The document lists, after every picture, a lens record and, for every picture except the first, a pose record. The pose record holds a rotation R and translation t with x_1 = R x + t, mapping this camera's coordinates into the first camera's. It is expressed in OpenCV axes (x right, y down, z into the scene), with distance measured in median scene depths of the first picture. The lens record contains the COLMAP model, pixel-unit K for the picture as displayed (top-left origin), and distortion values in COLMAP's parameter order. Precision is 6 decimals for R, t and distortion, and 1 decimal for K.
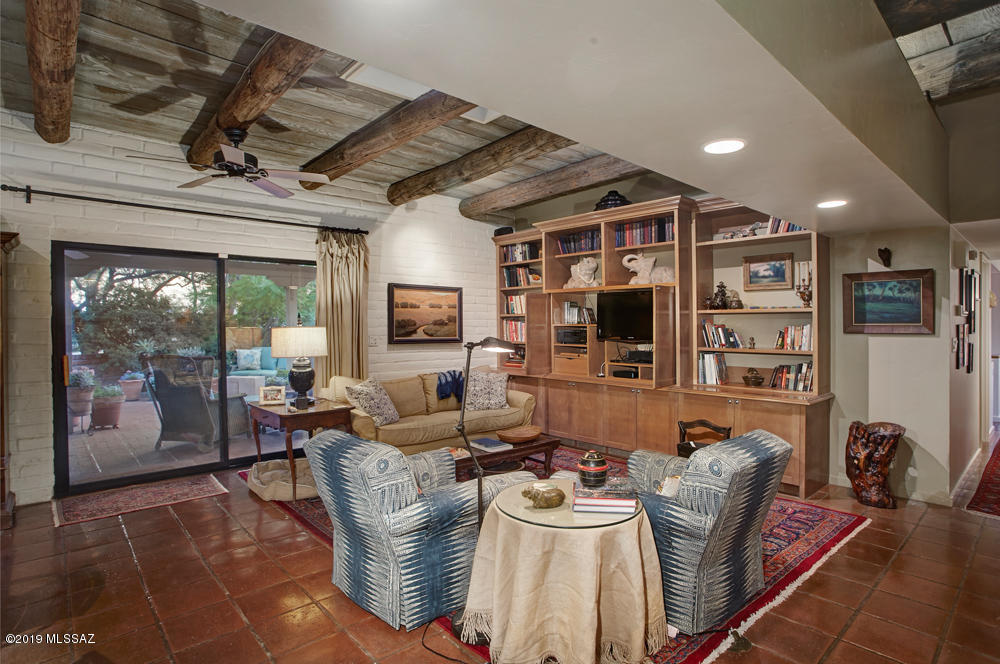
lens RADIAL K [[532.1, 0, 500.0], [0, 532.1, 332.0], [0, 0, 1]] dist [0.000673, 0.000246]
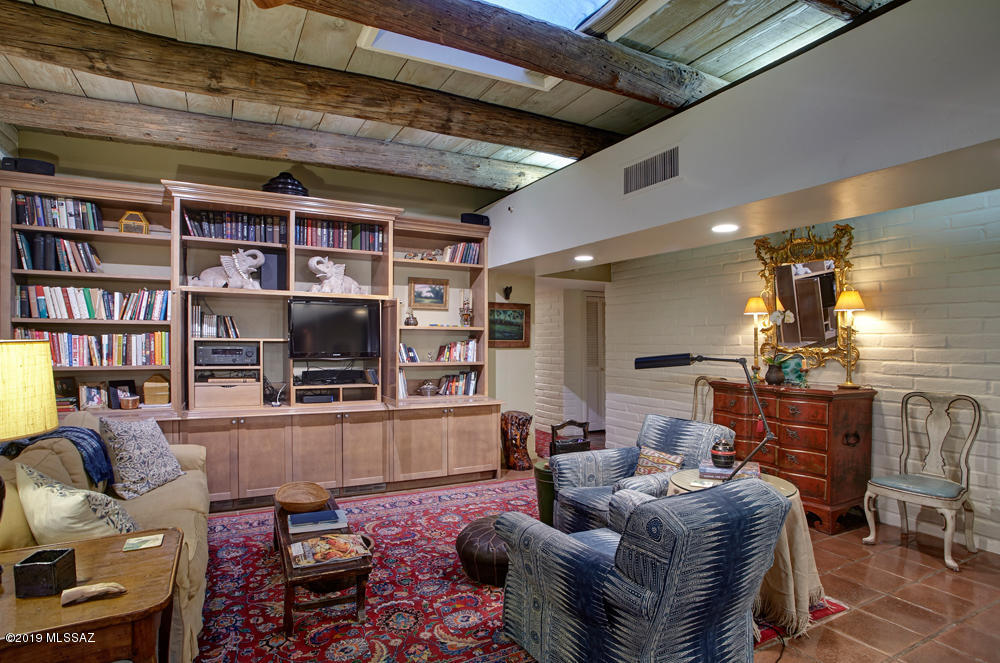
lens RADIAL K [[538.0, 0, 500.0], [0, 538.0, 331.5], [0, 0, 1]] dist [-0.003862, -0.000627]
pose [[0.267639, 0.023308, 0.963237, -0.516342], [0.010165, 0.999583, -0.027012, -0.000281], [-0.963466, 0.017021, 0.267290, 0.513106]]
